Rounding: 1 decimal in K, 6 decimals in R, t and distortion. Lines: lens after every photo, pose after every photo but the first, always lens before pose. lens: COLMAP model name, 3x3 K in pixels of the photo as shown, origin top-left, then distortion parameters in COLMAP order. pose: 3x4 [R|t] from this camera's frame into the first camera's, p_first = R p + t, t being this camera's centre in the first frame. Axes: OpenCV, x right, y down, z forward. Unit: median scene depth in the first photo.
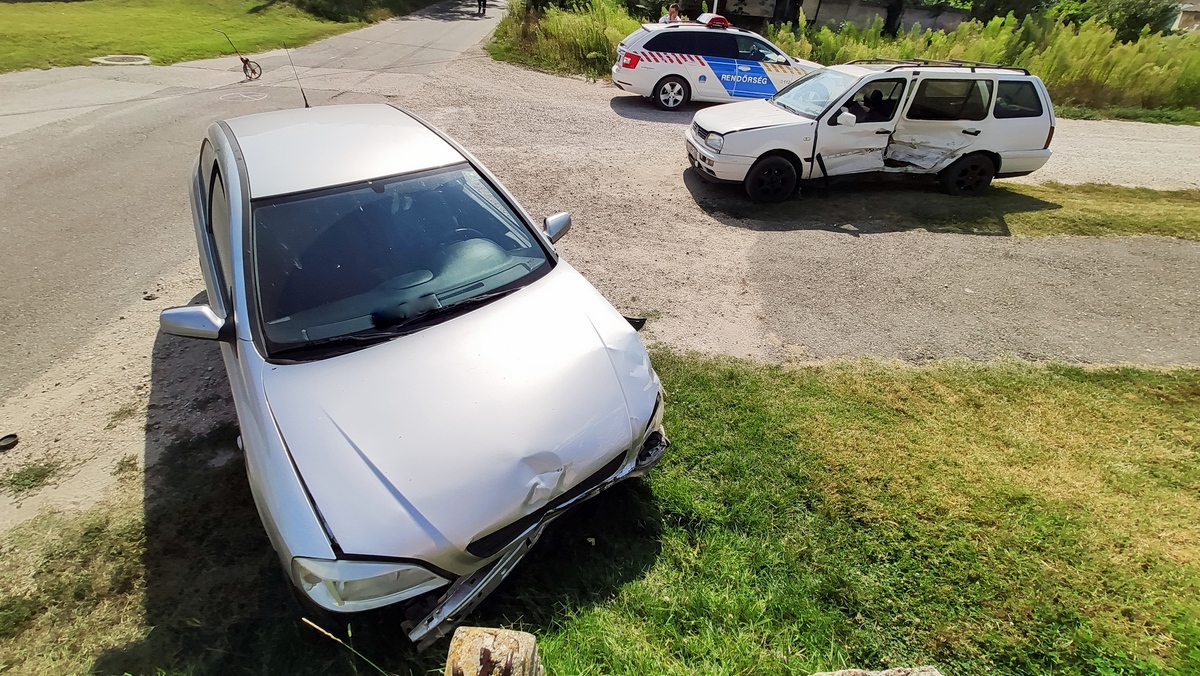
lens RADIAL K [[517.8, 0, 605.3], [0, 517.8, 321.8], [0, 0, 1]] dist [0.001192, 0.001223]
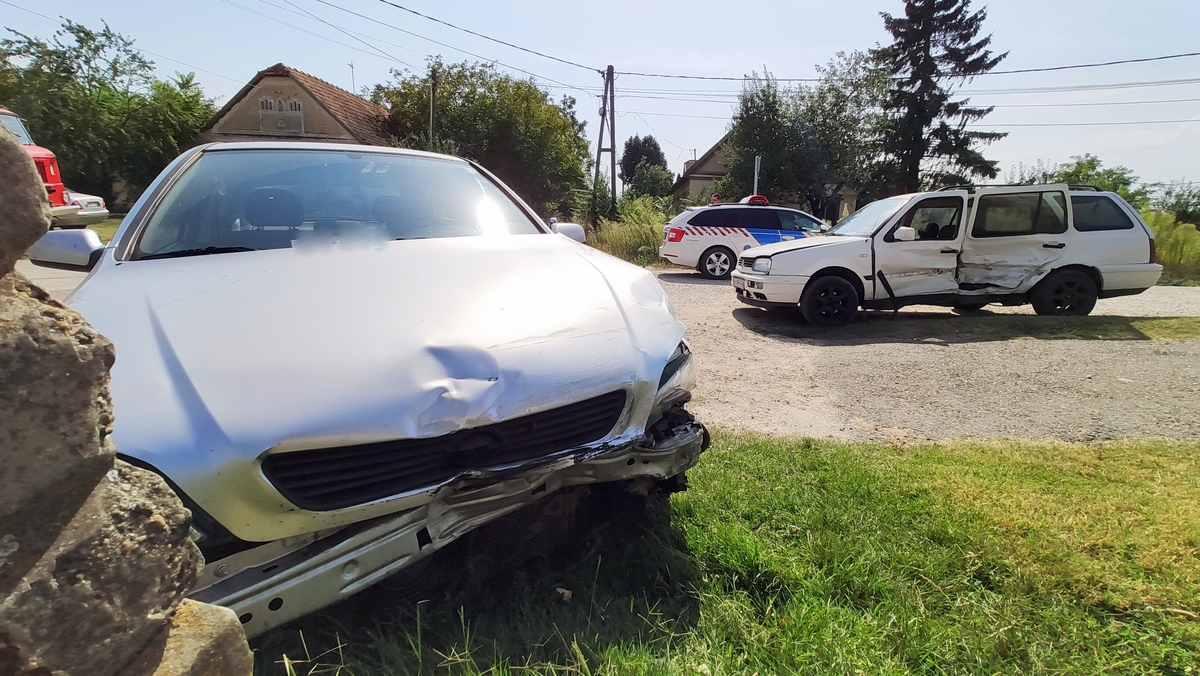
lens RADIAL K [[517.8, 0, 605.3], [0, 517.8, 321.8], [0, 0, 1]] dist [0.001192, 0.001223]
pose [[0.993841, -0.017927, -0.109357, 0.027741], [-0.027730, 0.915199, -0.402048, 0.135578], [0.107291, 0.402604, 0.909065, 0.148170]]
